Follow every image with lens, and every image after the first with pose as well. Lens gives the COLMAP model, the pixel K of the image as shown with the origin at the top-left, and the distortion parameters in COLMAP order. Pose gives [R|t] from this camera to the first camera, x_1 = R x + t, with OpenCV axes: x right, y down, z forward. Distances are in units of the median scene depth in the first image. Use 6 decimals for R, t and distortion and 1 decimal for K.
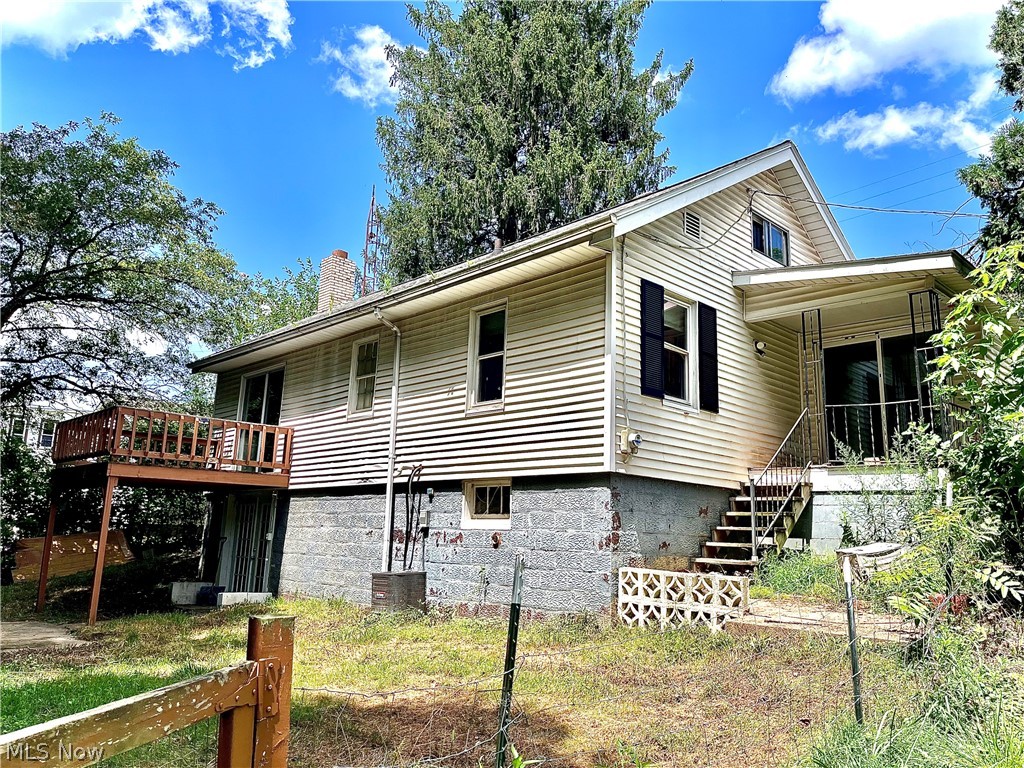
lens RADIAL K [[774.7, 0, 519.2], [0, 774.7, 380.3], [0, 0, 1]] dist [0.048511, -0.060298]
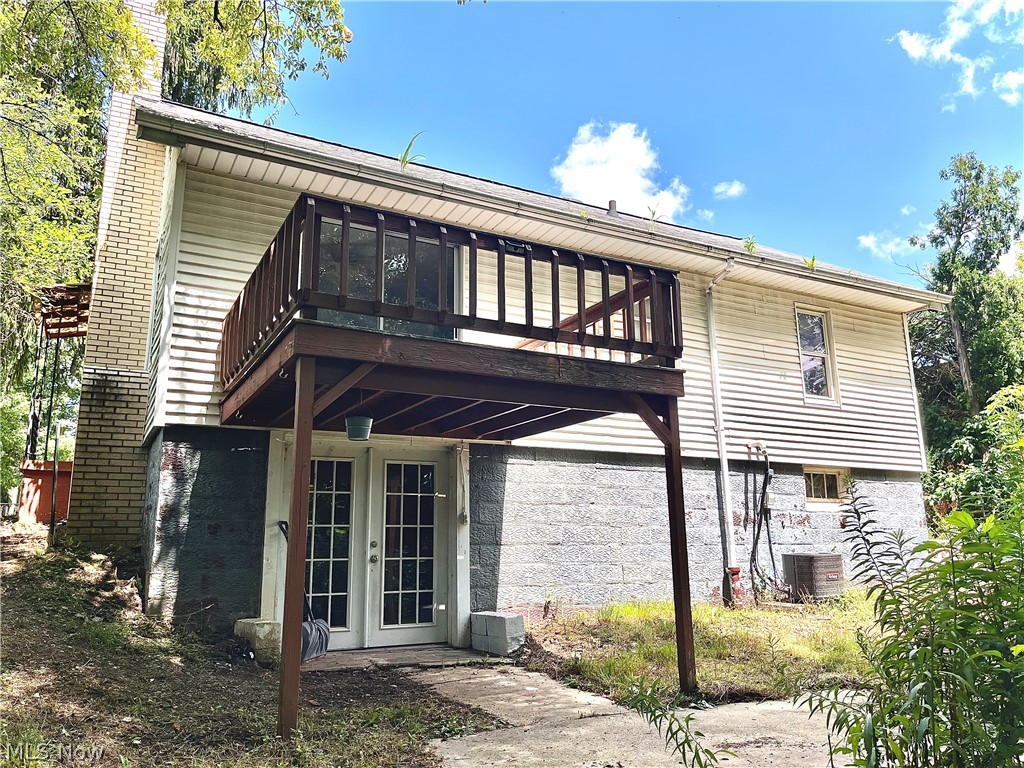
lens RADIAL K [[774.7, 0, 507.3], [0, 774.7, 384.9], [0, 0, 1]] dist [0.048511, -0.060298]
pose [[0.285473, 0.177171, 0.941868, -1.026179], [-0.172801, 0.976173, -0.131249, 0.198196], [-0.942680, -0.125288, 0.309286, 0.915244]]
